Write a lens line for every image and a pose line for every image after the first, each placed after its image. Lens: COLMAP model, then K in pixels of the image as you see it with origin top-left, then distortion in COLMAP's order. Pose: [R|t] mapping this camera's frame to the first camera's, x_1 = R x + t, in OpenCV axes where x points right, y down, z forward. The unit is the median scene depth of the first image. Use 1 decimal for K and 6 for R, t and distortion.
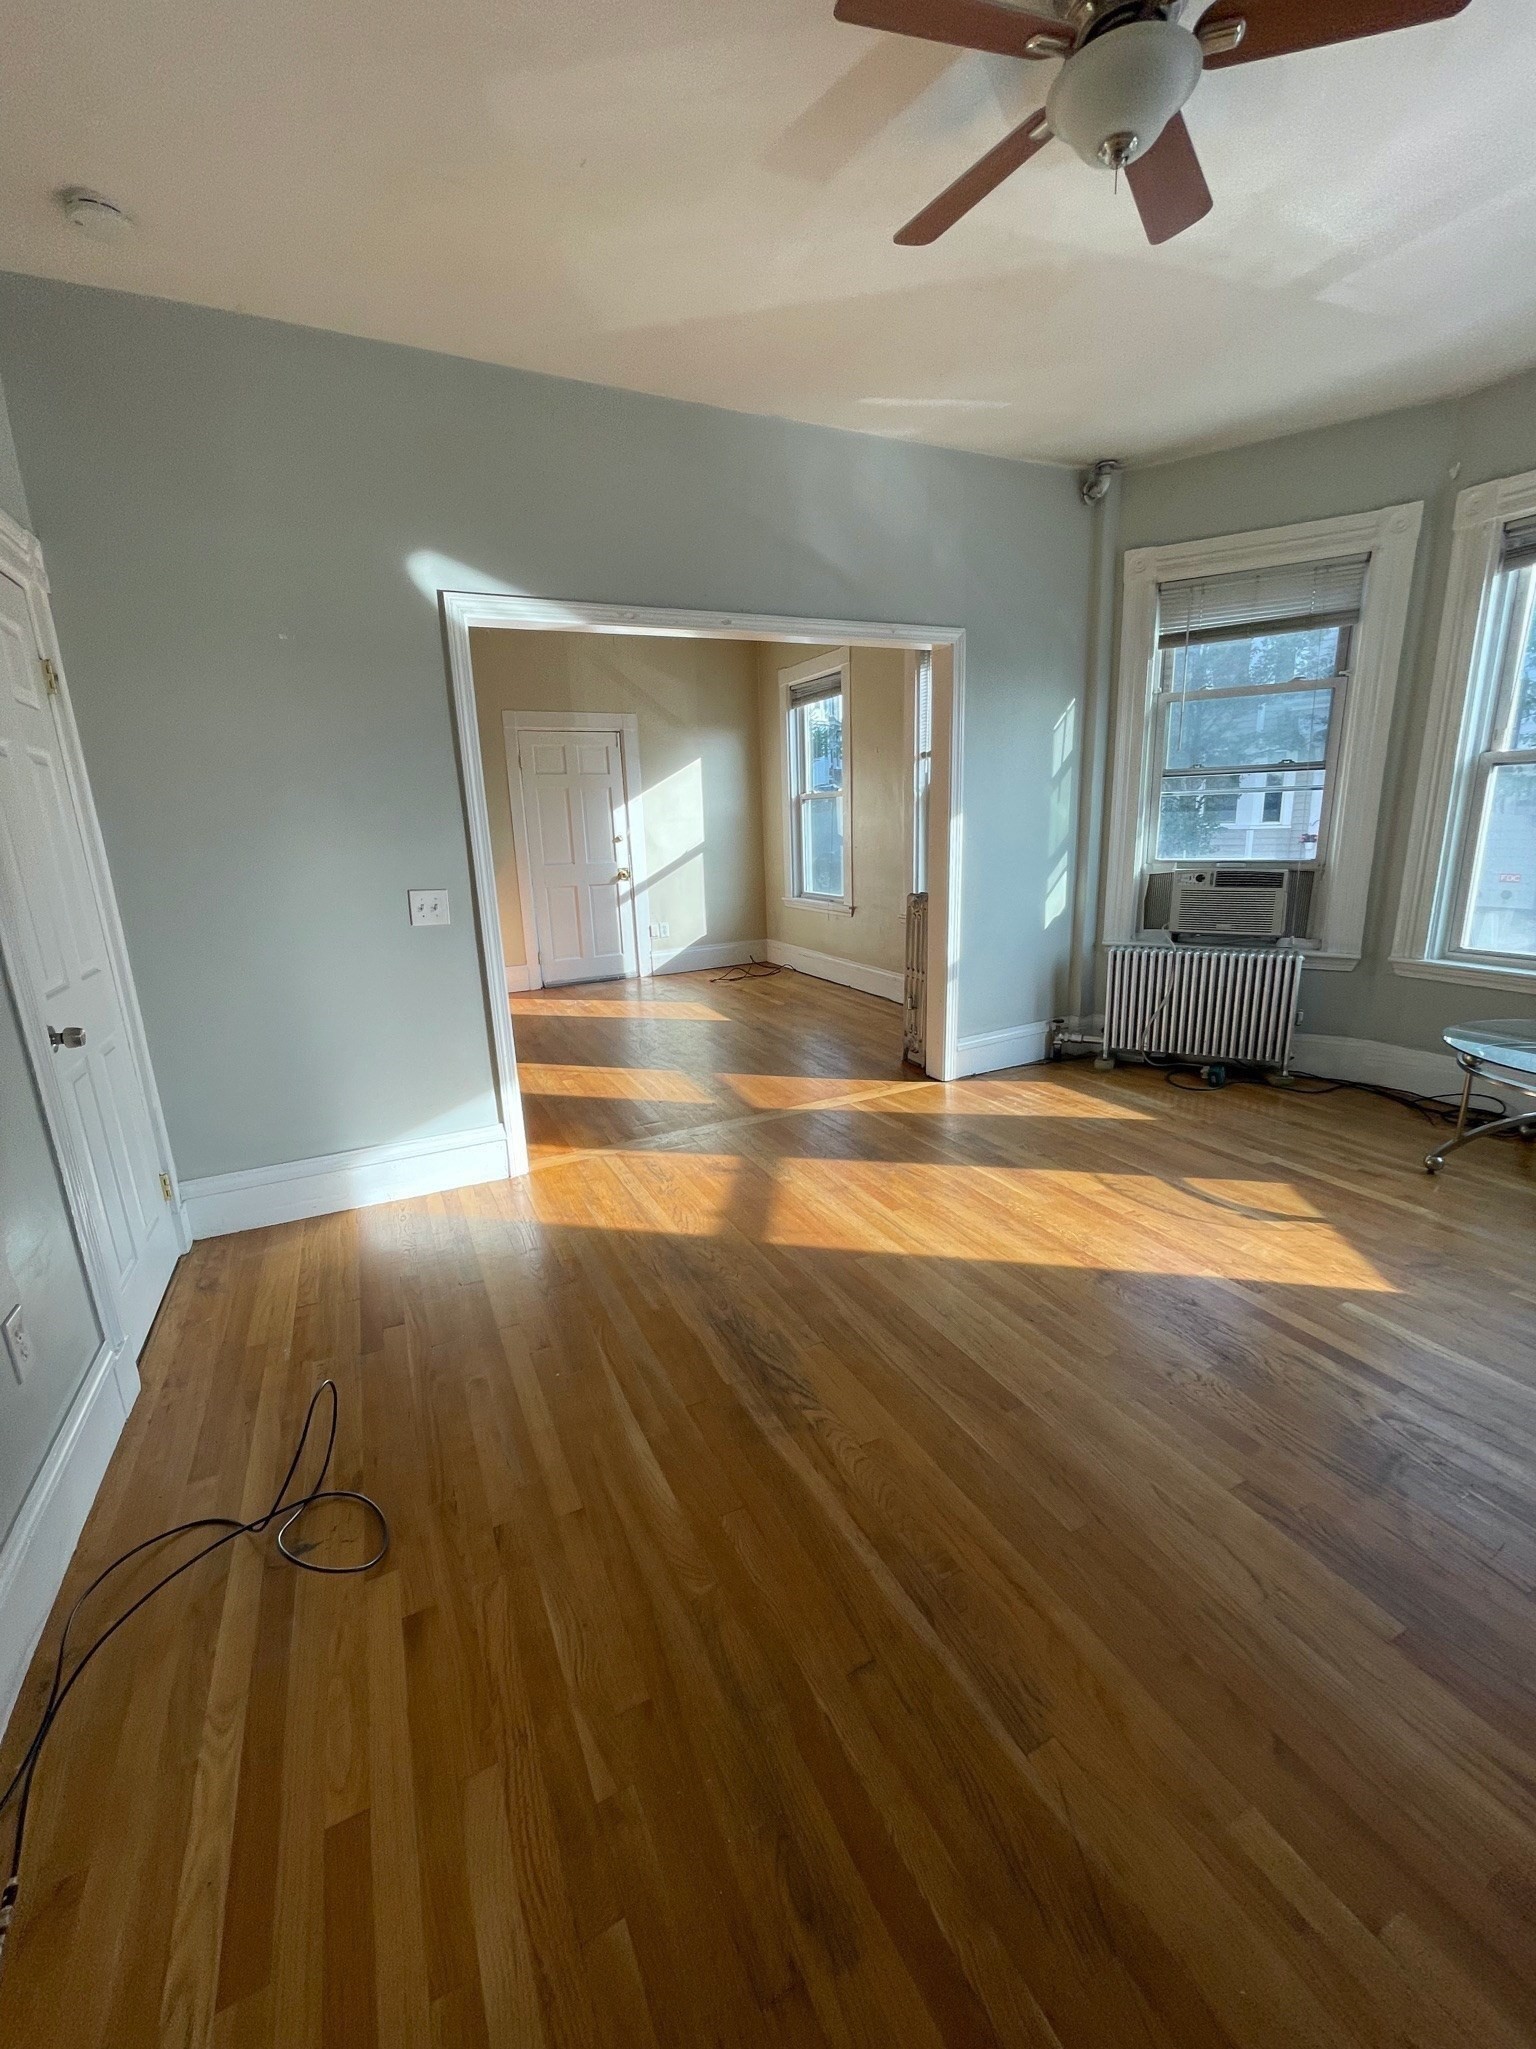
lens RADIAL K [[830.5, 0, 771.9], [0, 830.5, 1021.4], [0, 0, 1]] dist [-0.000782, 0.000577]
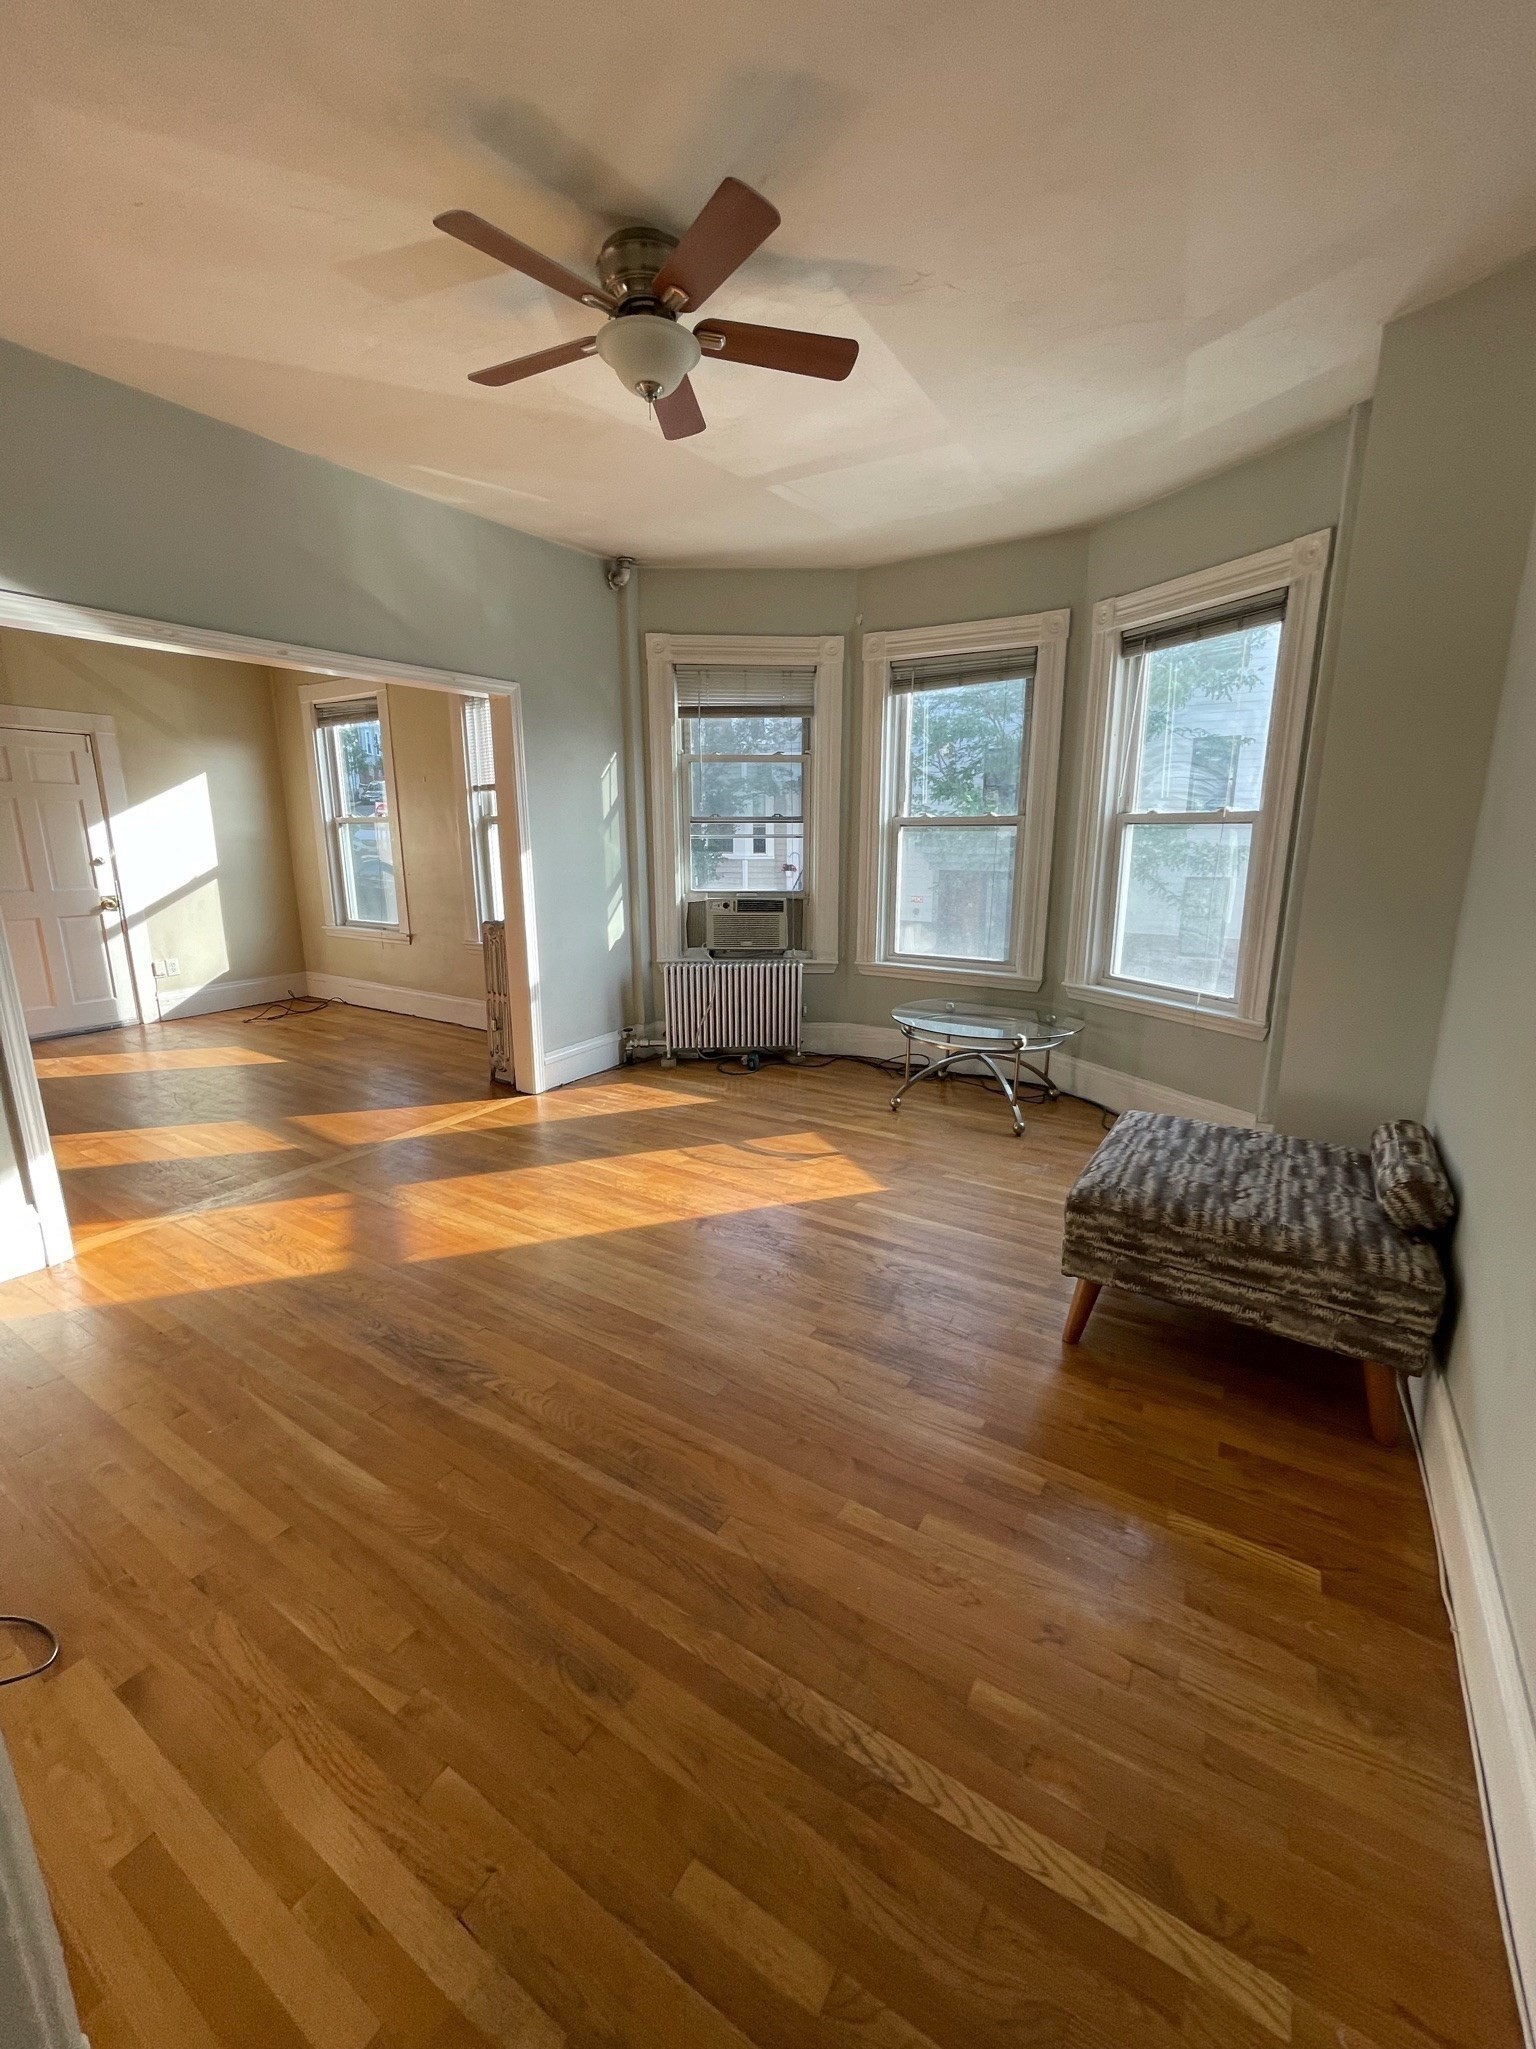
lens RADIAL K [[830.5, 0, 769.9], [0, 830.5, 1013.7], [0, 0, 1]] dist [-0.000782, 0.000577]
pose [[0.854773, -0.076759, 0.513294, -0.094837], [0.094410, 0.995498, -0.008348, 0.007191], [-0.510342, 0.055596, 0.858172, -0.108476]]
